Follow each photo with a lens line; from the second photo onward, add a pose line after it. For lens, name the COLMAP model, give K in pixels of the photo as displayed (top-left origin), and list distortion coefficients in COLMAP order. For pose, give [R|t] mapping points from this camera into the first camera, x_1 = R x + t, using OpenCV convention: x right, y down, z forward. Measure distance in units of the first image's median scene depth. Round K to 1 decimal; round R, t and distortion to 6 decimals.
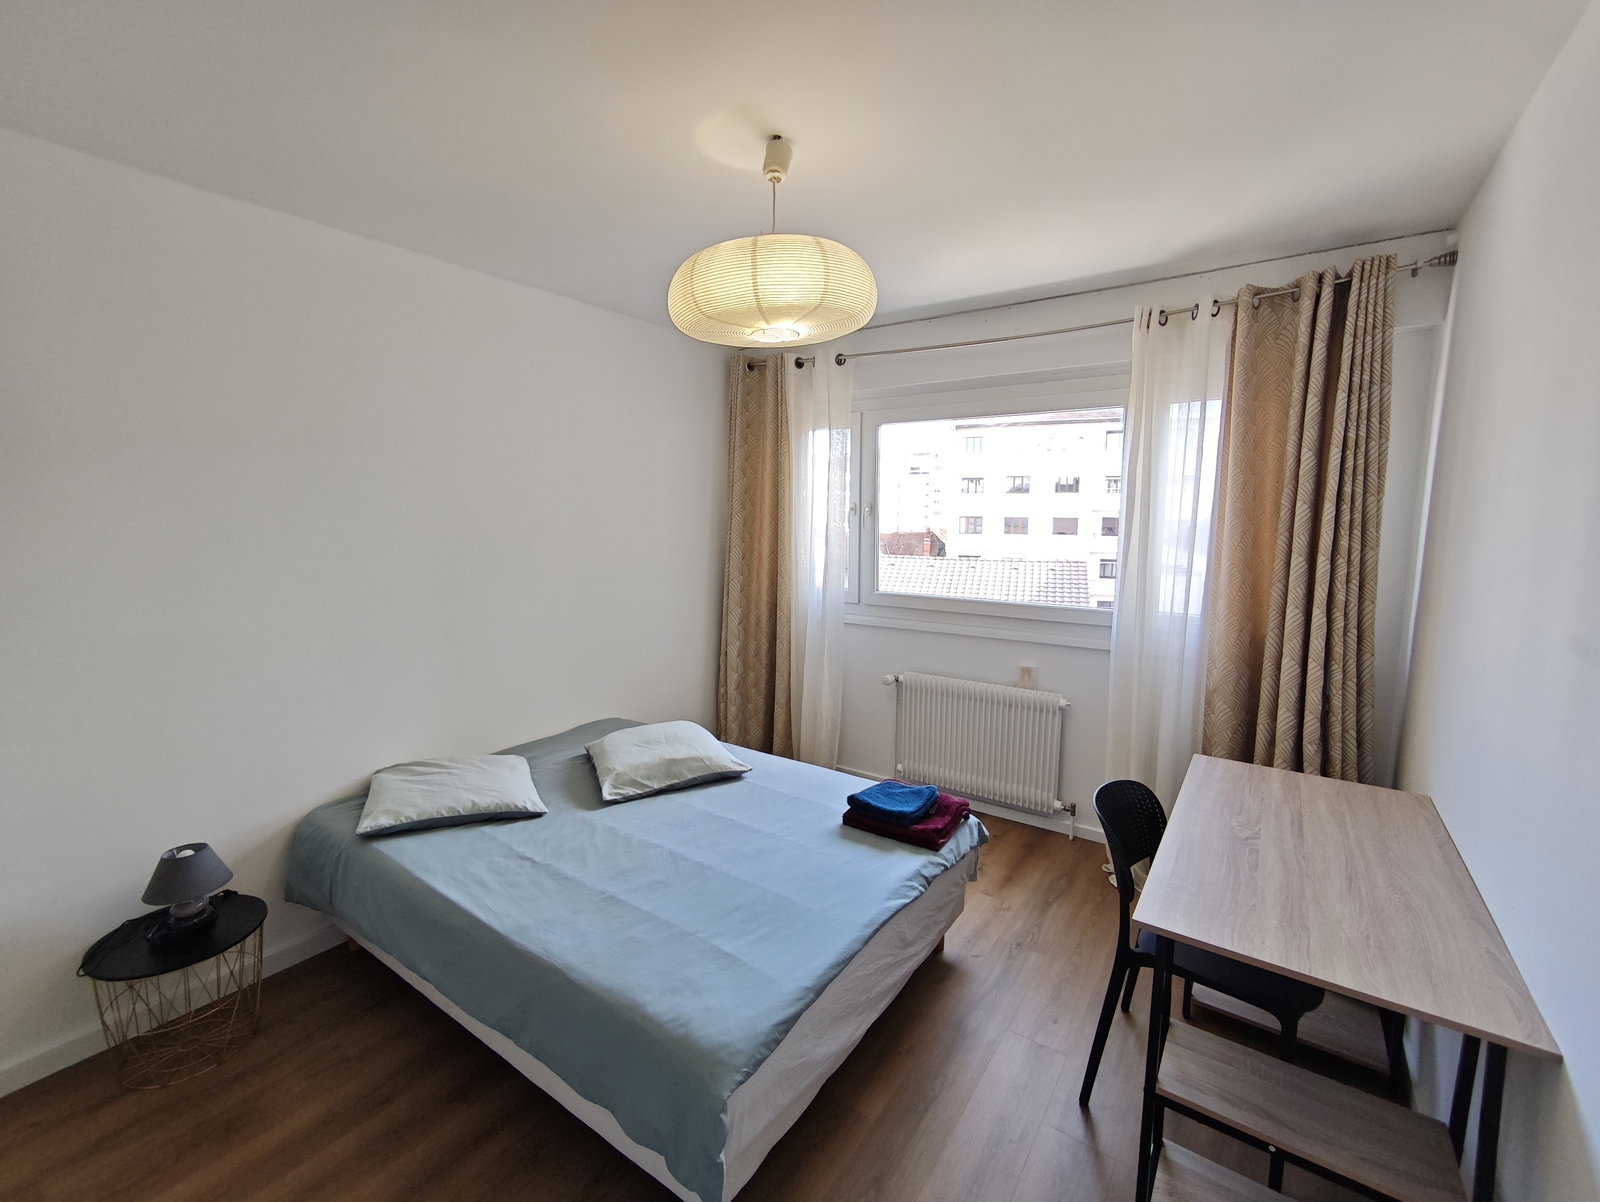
lens RADIAL K [[690.3, 0, 791.9], [0, 690.3, 594.0], [0, 0, 1]] dist [-0.003127, 0.001420]
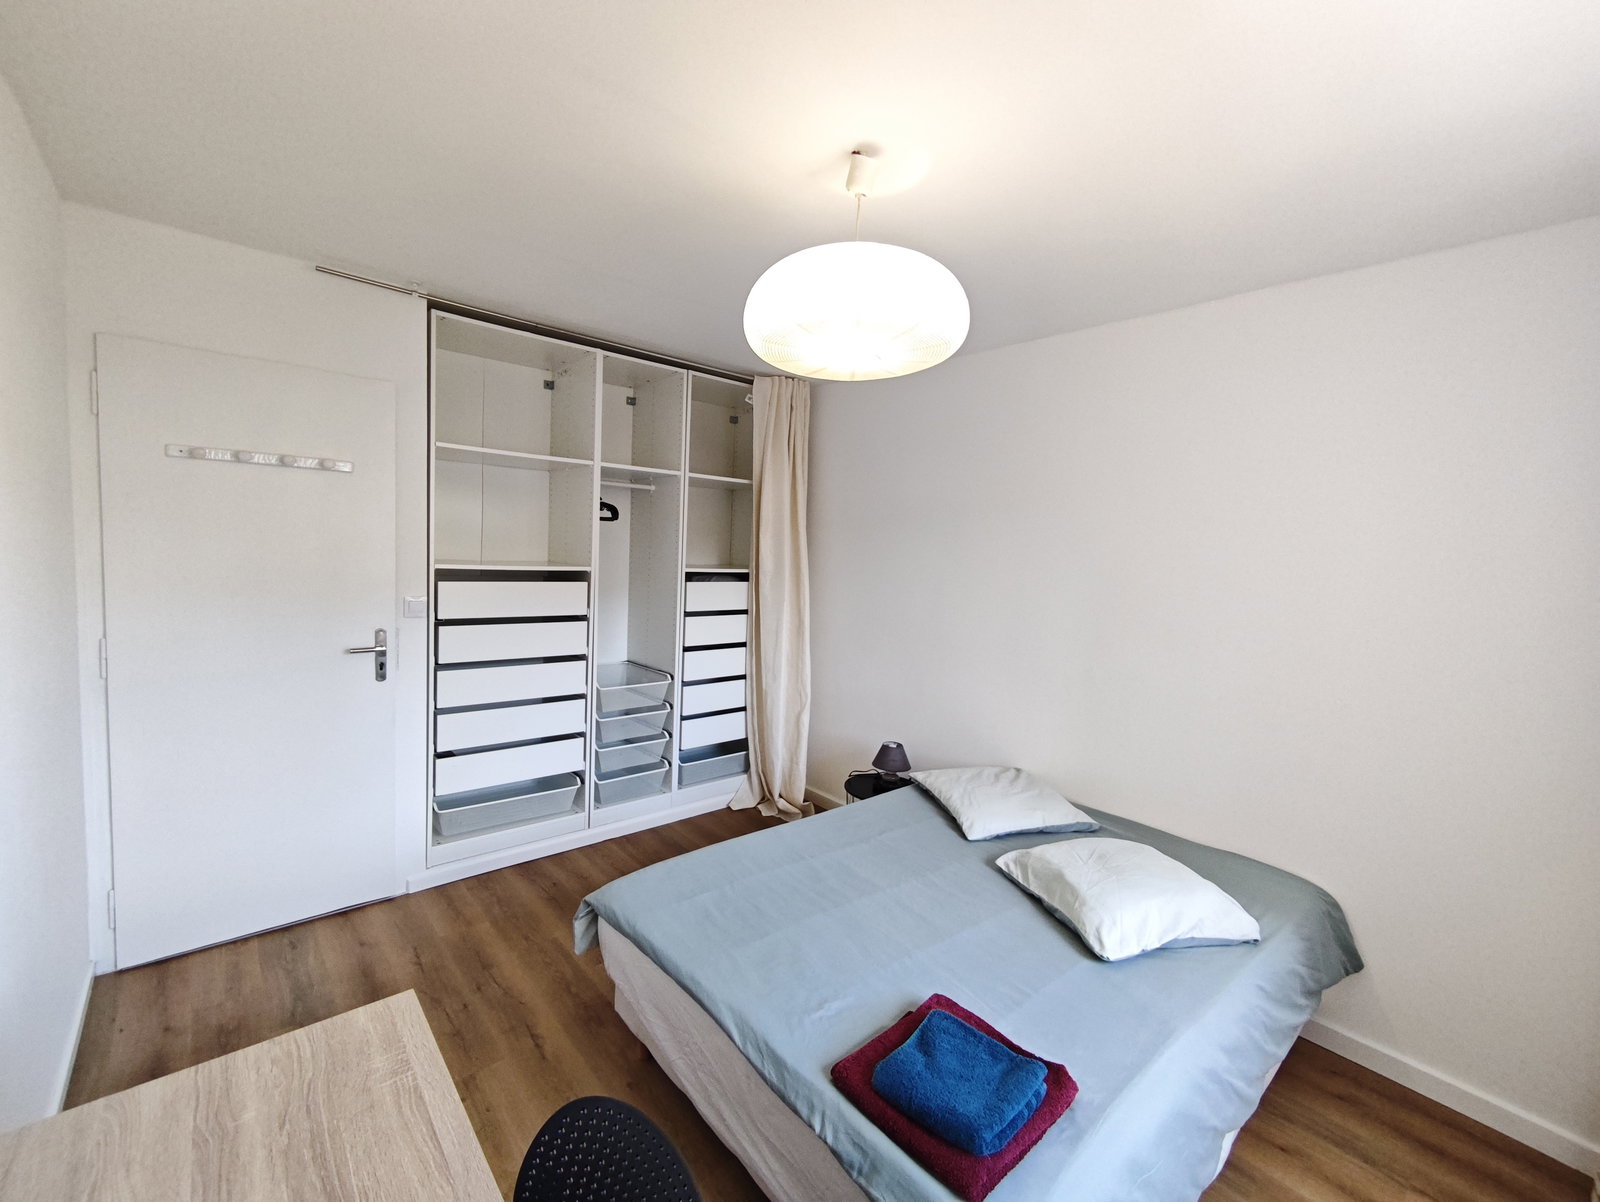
lens RADIAL K [[690.3, 0, 786.9], [0, 690.3, 593.5], [0, 0, 1]] dist [-0.003127, 0.001420]
pose [[-0.257468, 0.057052, -0.964601, 0.634727], [-0.160904, 0.981787, 0.101016, -0.097737], [0.952796, 0.181216, -0.243599, 0.842822]]
